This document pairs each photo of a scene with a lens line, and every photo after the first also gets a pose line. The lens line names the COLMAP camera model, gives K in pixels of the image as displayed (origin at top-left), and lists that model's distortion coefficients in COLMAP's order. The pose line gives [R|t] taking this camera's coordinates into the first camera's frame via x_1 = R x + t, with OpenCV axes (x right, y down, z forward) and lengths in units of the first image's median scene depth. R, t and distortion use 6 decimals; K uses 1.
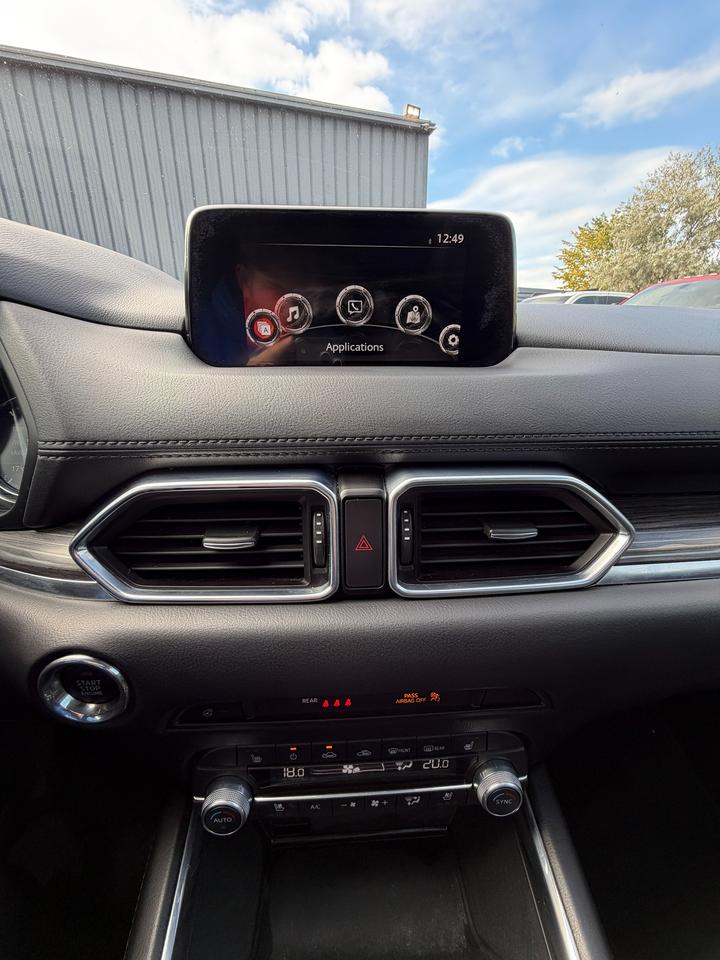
lens RADIAL K [[381.5, 0, 361.8], [0, 381.5, 474.6], [0, 0, 1]] dist [-0.000042, 0.000051]
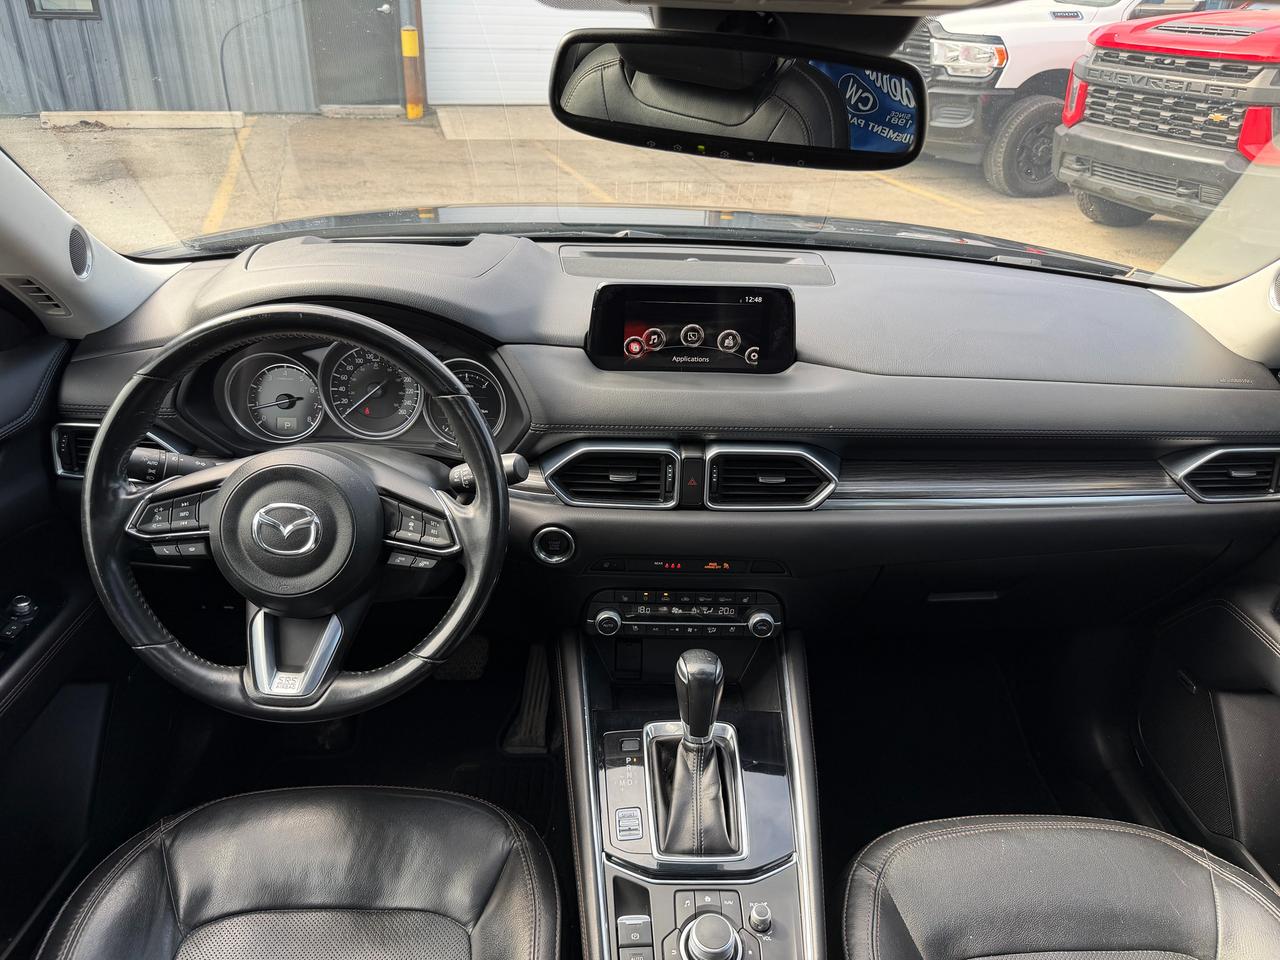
lens RADIAL K [[912.1, 0, 645.2], [0, 912.1, 474.9], [0, 0, 1]] dist [0.024941, -0.045074]
pose [[0.998963, 0.044507, -0.009598, -0.178573], [-0.042537, 0.987490, 0.151837, -0.511526], [0.016236, -0.151271, 0.988359, -3.353823]]
